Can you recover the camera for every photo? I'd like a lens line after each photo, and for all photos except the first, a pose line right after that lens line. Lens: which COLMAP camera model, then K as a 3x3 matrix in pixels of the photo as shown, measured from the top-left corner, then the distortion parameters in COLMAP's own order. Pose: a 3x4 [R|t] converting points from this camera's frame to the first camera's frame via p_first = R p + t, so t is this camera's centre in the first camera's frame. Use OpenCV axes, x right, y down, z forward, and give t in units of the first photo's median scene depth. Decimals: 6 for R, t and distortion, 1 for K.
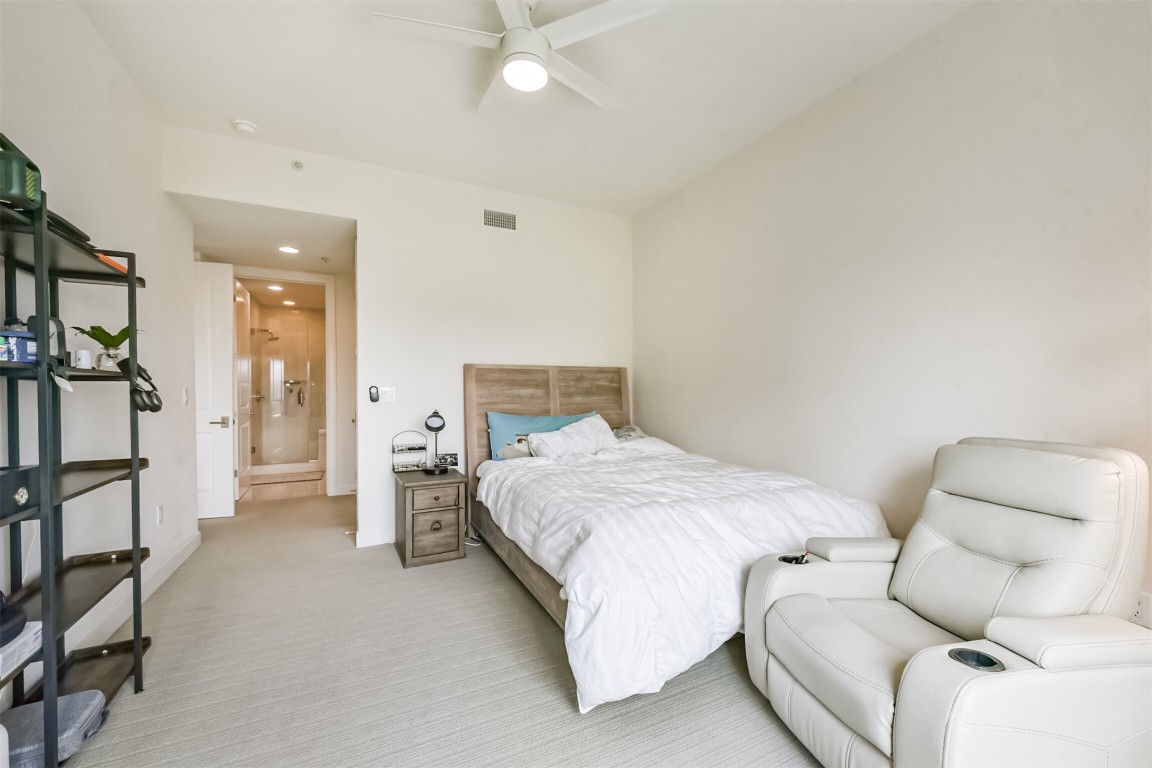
lens RADIAL K [[450.7, 0, 580.3], [0, 450.7, 388.5], [0, 0, 1]] dist [0.005361, -0.002894]
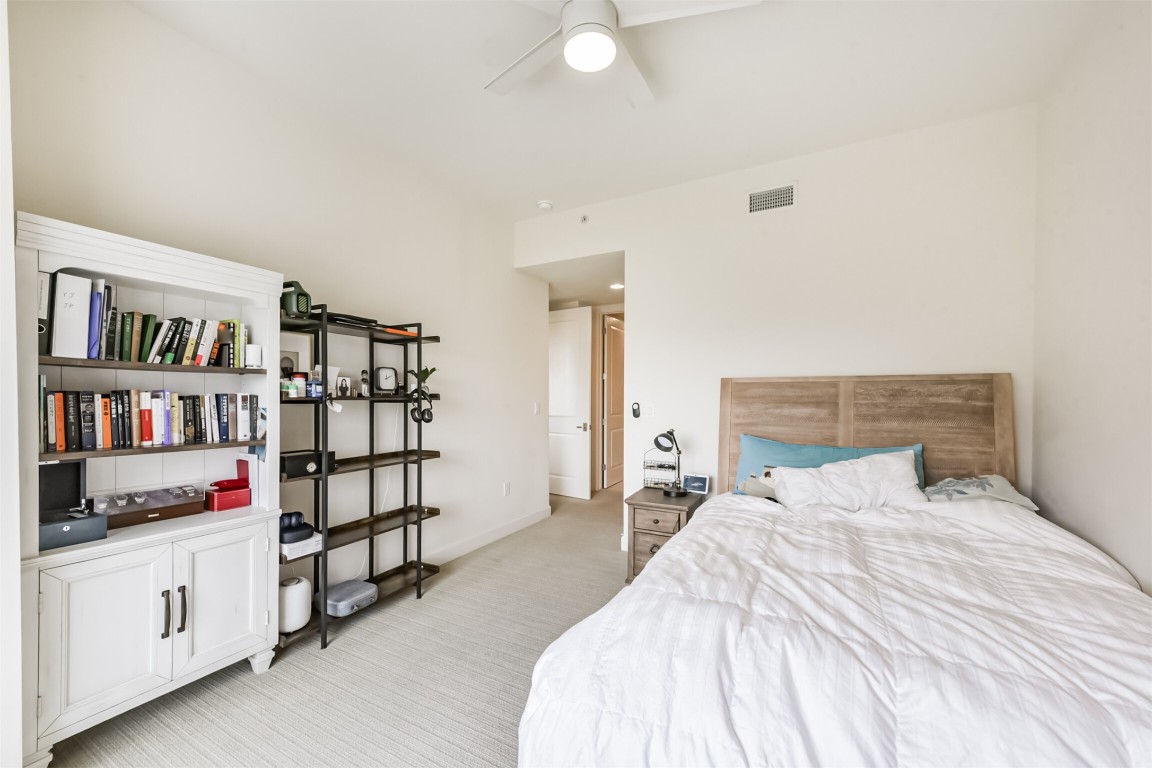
lens RADIAL K [[450.7, 0, 579.7], [0, 450.7, 395.3], [0, 0, 1]] dist [0.005361, -0.002894]
pose [[0.572340, 0.001950, -0.820014, 0.302176], [-0.001182, 0.999998, 0.001553, -0.021602], [0.820015, 0.000080, 0.572342, 0.256104]]
